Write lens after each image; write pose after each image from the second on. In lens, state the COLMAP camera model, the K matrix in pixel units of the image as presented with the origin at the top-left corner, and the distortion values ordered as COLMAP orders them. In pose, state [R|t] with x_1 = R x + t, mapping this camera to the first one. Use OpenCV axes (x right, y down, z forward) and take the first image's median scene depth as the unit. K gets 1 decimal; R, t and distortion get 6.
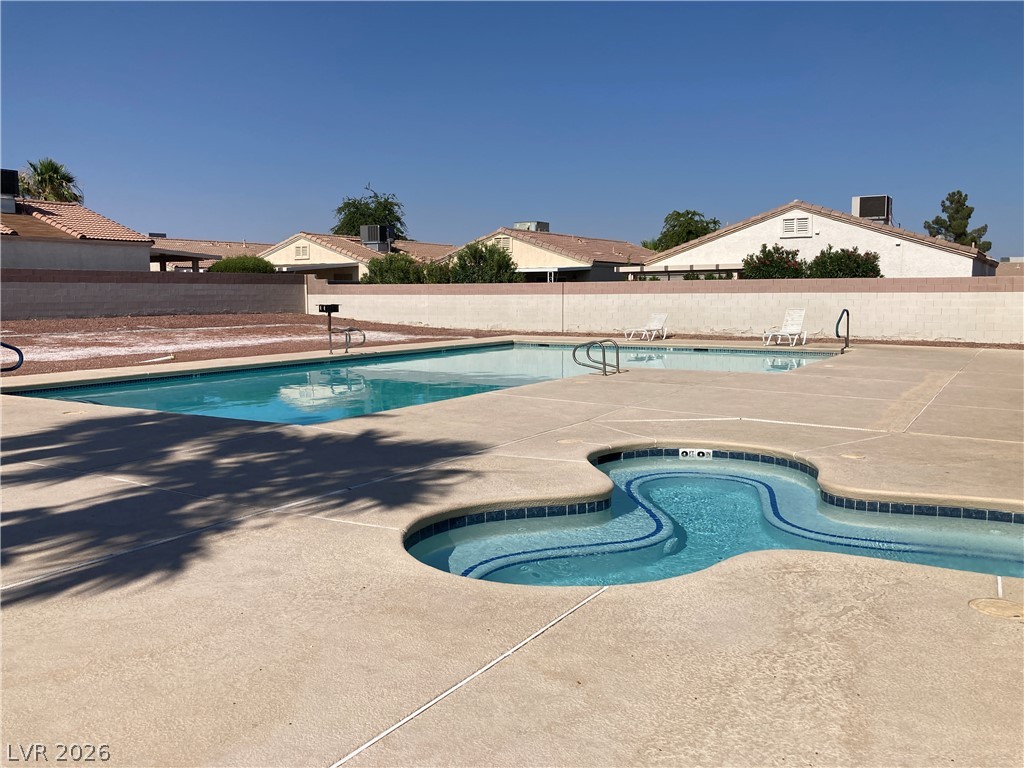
lens RADIAL K [[868.7, 0, 505.8], [0, 868.7, 383.7], [0, 0, 1]] dist [-0.001884, -0.002047]
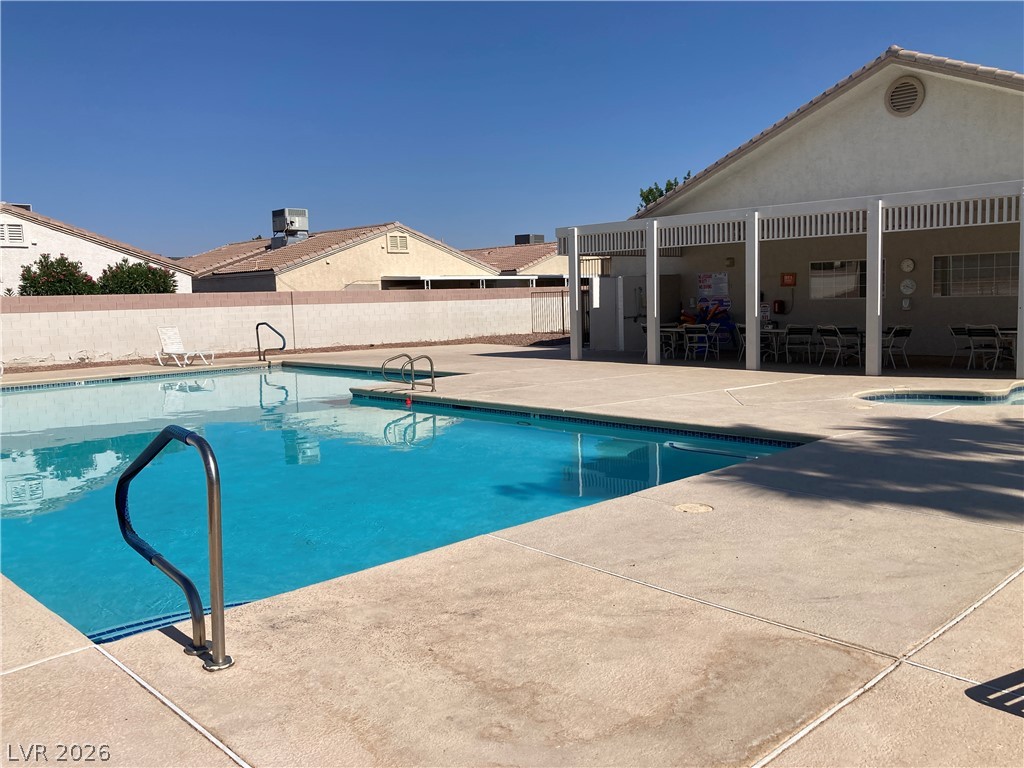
lens RADIAL K [[868.7, 0, 505.8], [0, 868.7, 383.7], [0, 0, 1]] dist [-0.001884, -0.002047]
pose [[0.249242, -0.097823, 0.963488, -0.443319], [0.126265, 0.989676, 0.067818, -0.041221], [-0.960175, 0.104752, 0.259020, 0.406984]]
